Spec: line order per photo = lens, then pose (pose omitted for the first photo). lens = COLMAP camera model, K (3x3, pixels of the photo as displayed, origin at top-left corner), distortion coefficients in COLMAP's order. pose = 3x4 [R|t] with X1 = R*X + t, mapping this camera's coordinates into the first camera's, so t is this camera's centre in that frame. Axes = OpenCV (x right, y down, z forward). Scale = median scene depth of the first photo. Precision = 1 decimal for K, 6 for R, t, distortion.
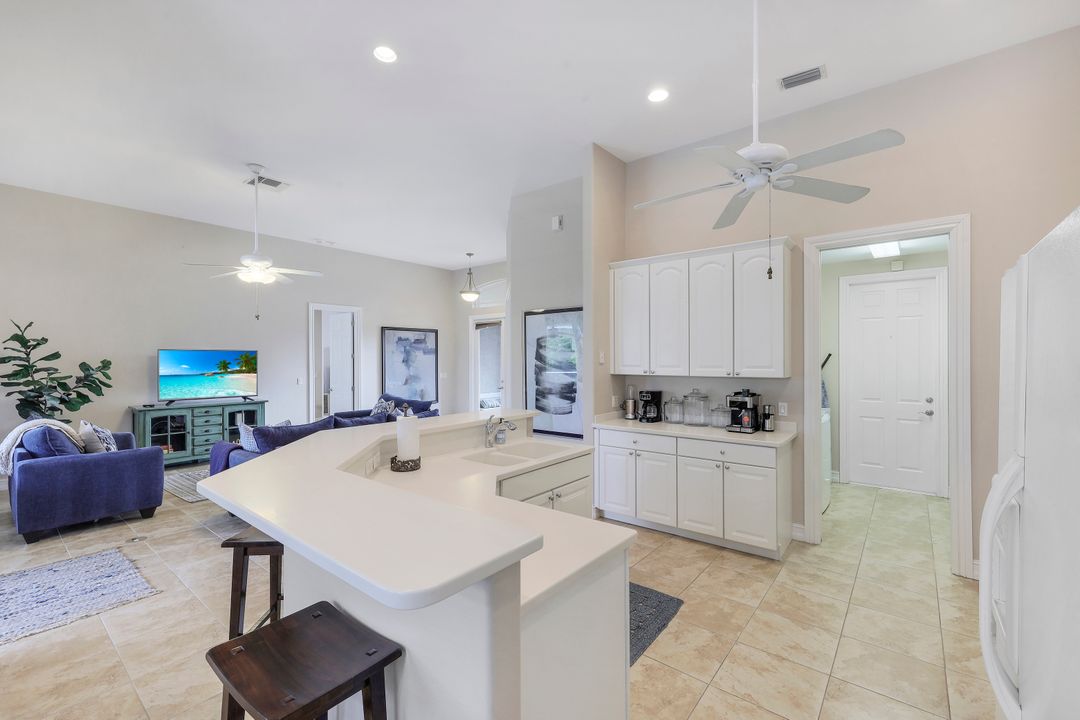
lens RADIAL K [[450.4, 0, 537.3], [0, 450.4, 361.7], [0, 0, 1]] dist [0.004104, -0.001310]
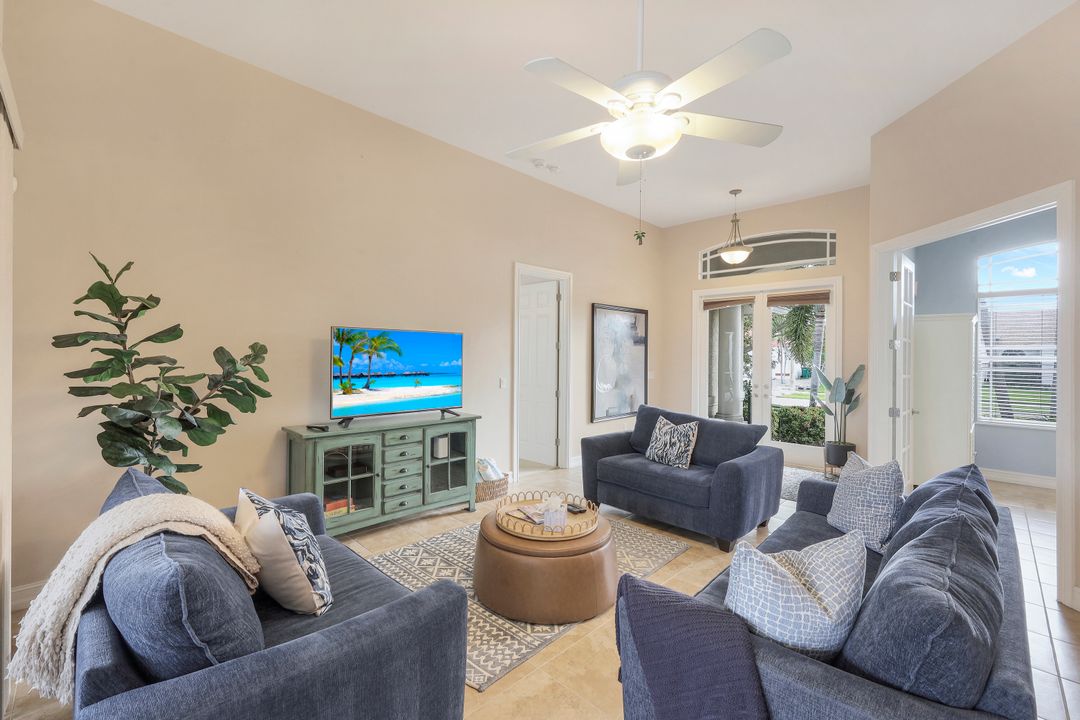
lens RADIAL K [[450.4, 0, 541.4], [0, 450.4, 356.1], [0, 0, 1]] dist [0.004104, -0.001310]
pose [[0.995315, 0.013409, -0.095755, -0.600178], [-0.013601, 0.999907, -0.001358, 0.007090], [0.095728, 0.002654, 0.995404, 0.531562]]
